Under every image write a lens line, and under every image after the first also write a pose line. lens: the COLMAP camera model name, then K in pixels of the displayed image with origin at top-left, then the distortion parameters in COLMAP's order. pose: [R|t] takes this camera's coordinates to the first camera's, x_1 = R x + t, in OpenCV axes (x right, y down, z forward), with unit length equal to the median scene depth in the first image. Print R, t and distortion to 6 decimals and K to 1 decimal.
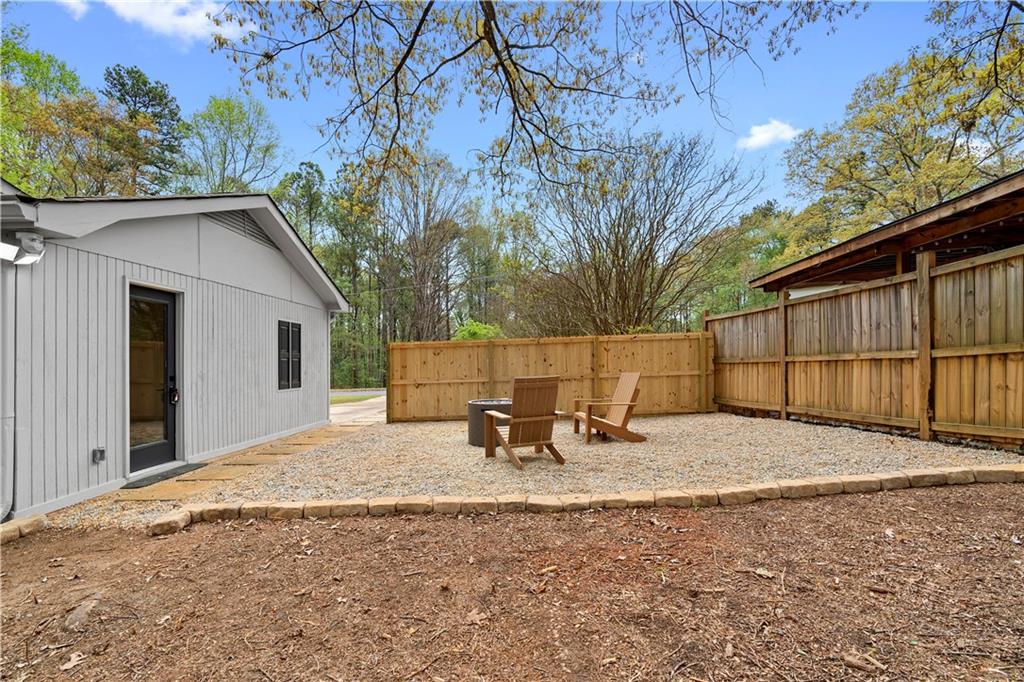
lens RADIAL K [[477.9, 0, 510.5], [0, 477.9, 363.1], [0, 0, 1]] dist [-0.000500, -0.000047]
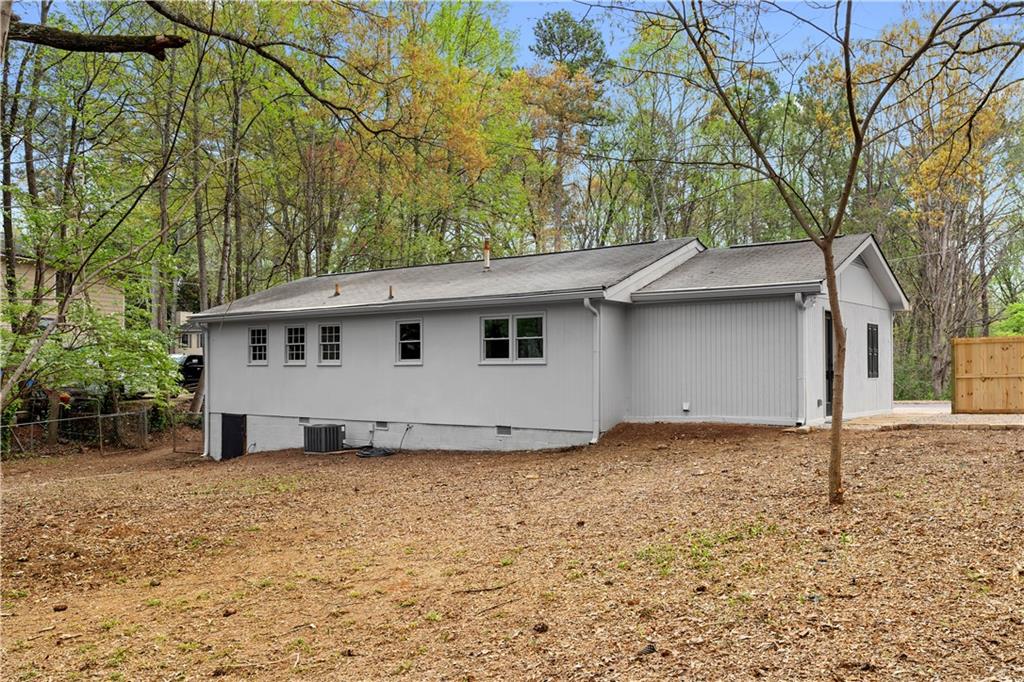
lens RADIAL K [[853.4, 0, 511.2], [0, 853.4, 354.5], [0, 0, 1]] dist [0.004813, 0.000375]
pose [[0.808863, -0.007439, -0.587950, 0.064828], [-0.001348, 0.999894, -0.014506, 0.021529], [0.587995, 0.012526, 0.808768, -1.085240]]
